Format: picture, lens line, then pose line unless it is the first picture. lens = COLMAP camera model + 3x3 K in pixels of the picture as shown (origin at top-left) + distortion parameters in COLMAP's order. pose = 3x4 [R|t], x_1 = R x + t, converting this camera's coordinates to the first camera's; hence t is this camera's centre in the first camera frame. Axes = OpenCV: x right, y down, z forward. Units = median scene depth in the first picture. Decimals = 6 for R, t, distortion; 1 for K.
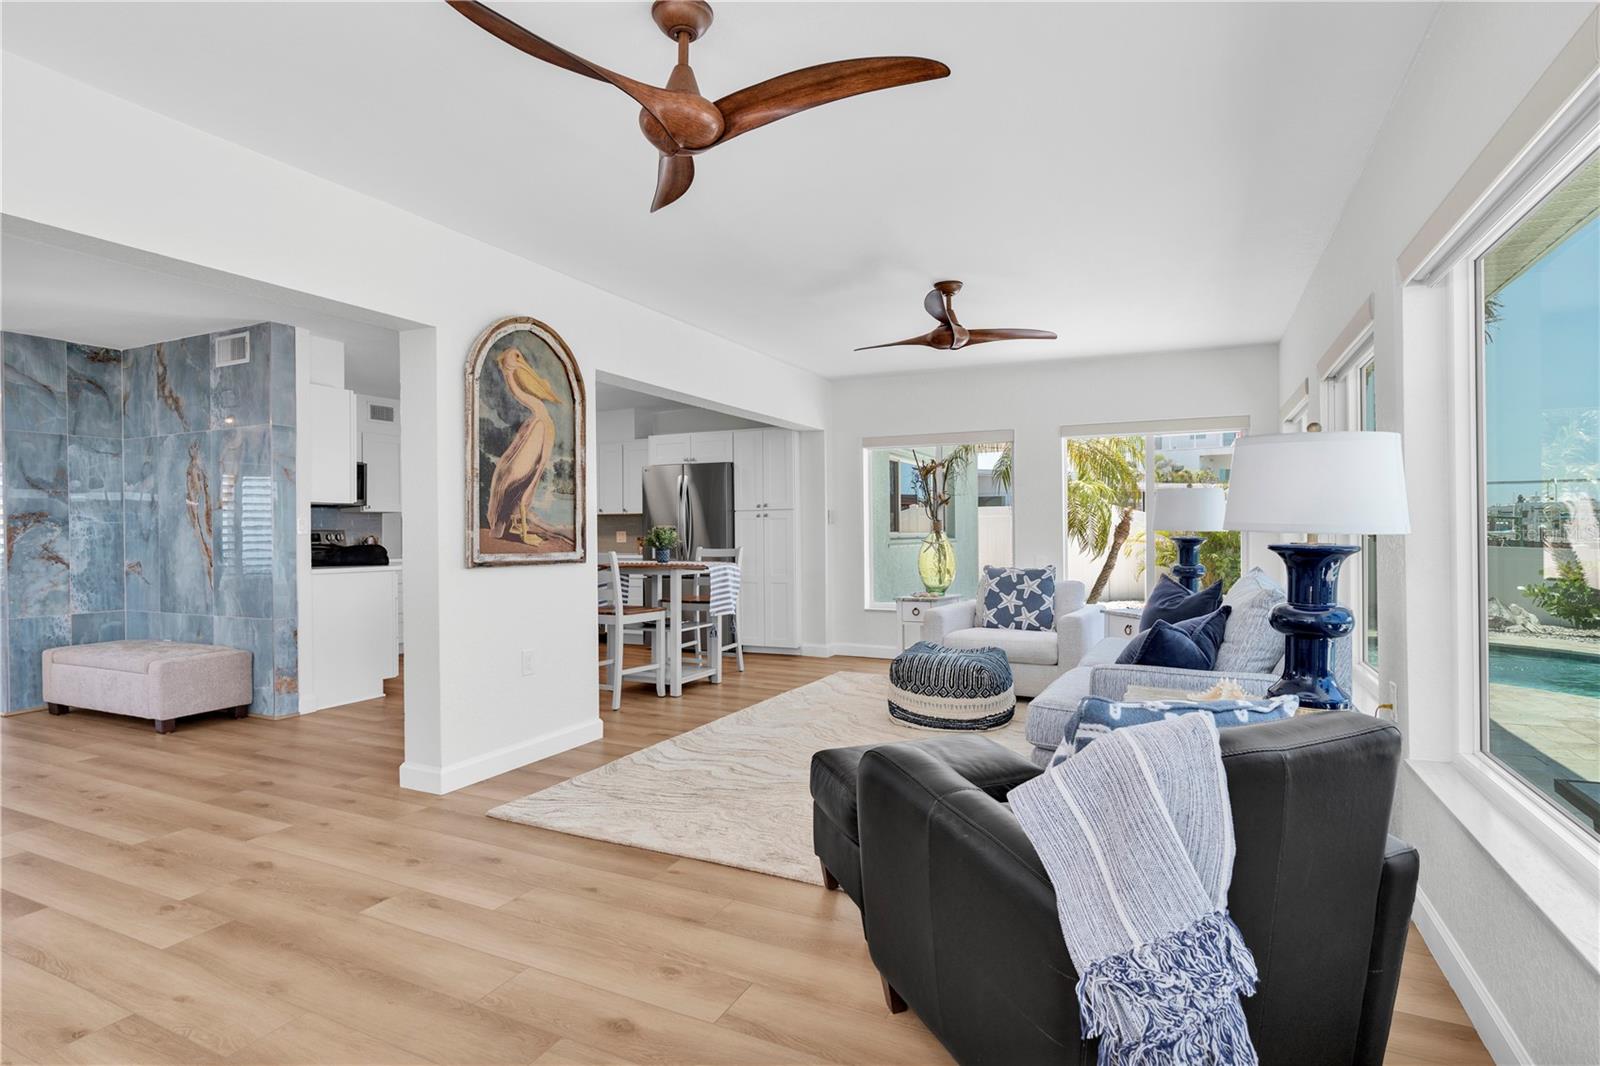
lens RADIAL K [[790.7, 0, 800.0], [0, 790.7, 533.0], [0, 0, 1]] dist [0.002330, 0.000560]
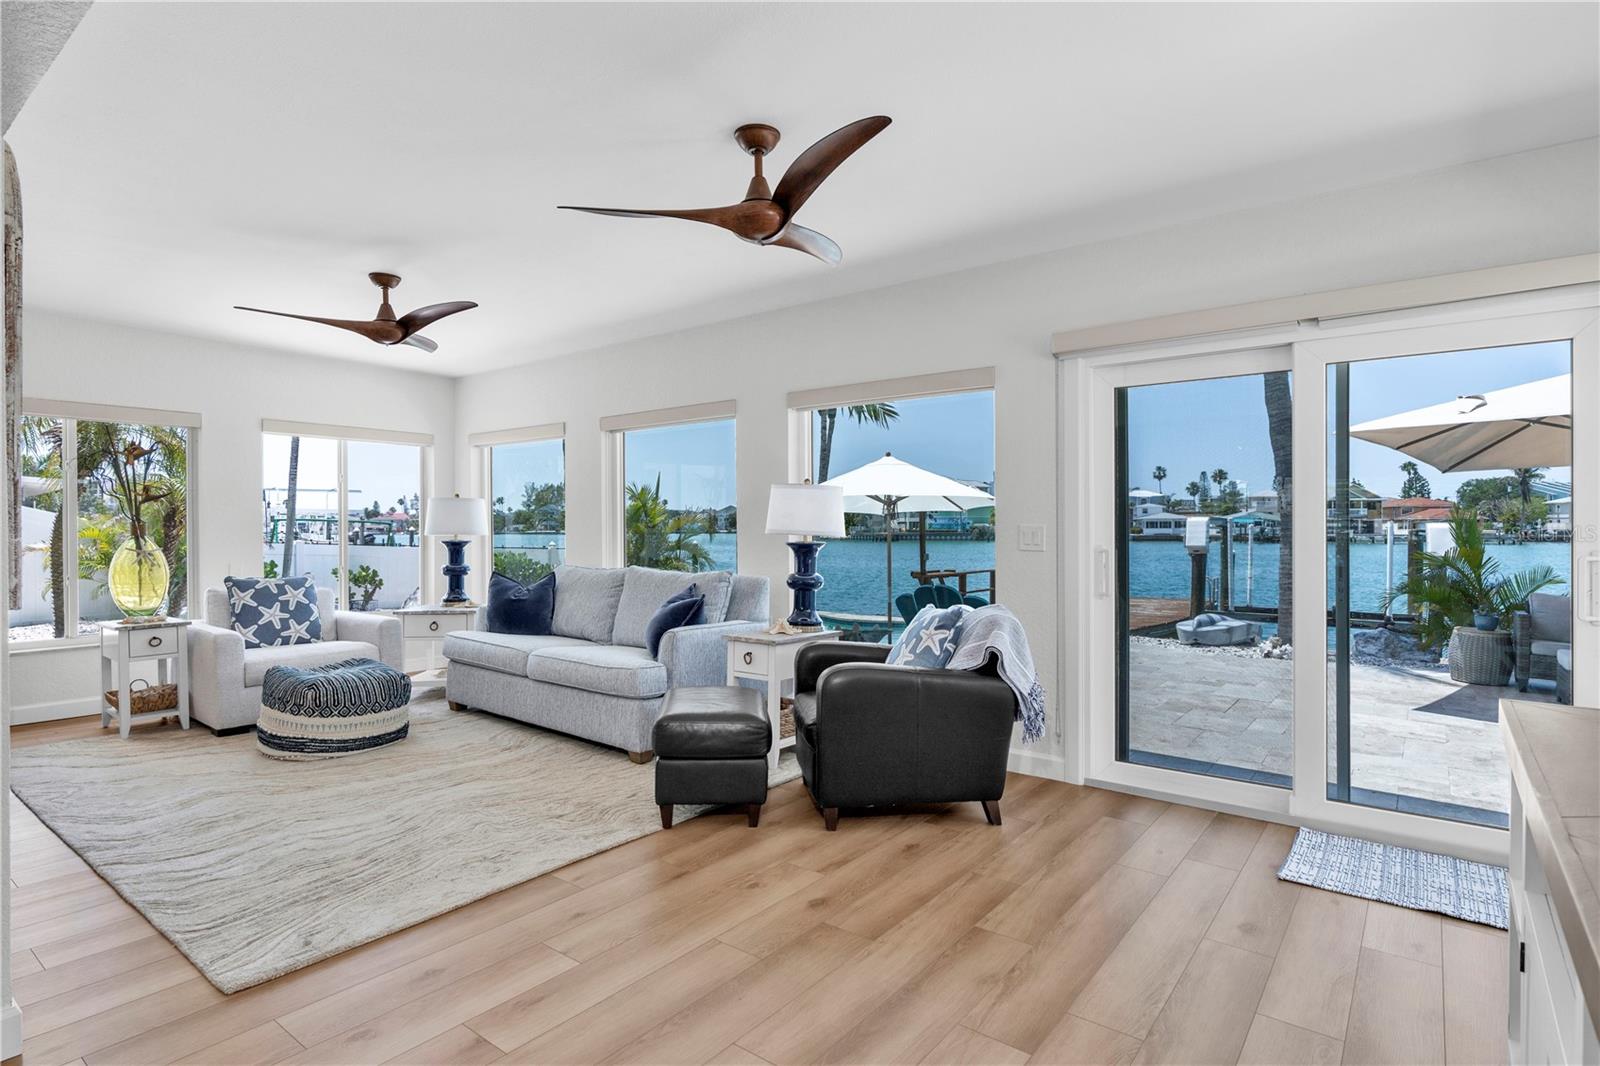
lens RADIAL K [[820.9, 0, 797.7], [0, 820.9, 527.8], [0, 0, 1]] dist [-0.000475, -0.000029]
pose [[0.218939, 0.006972, 0.975714, -0.781997], [0.003810, 0.999961, -0.008001, -0.002480], [-0.975731, 0.005469, 0.218904, 0.352775]]
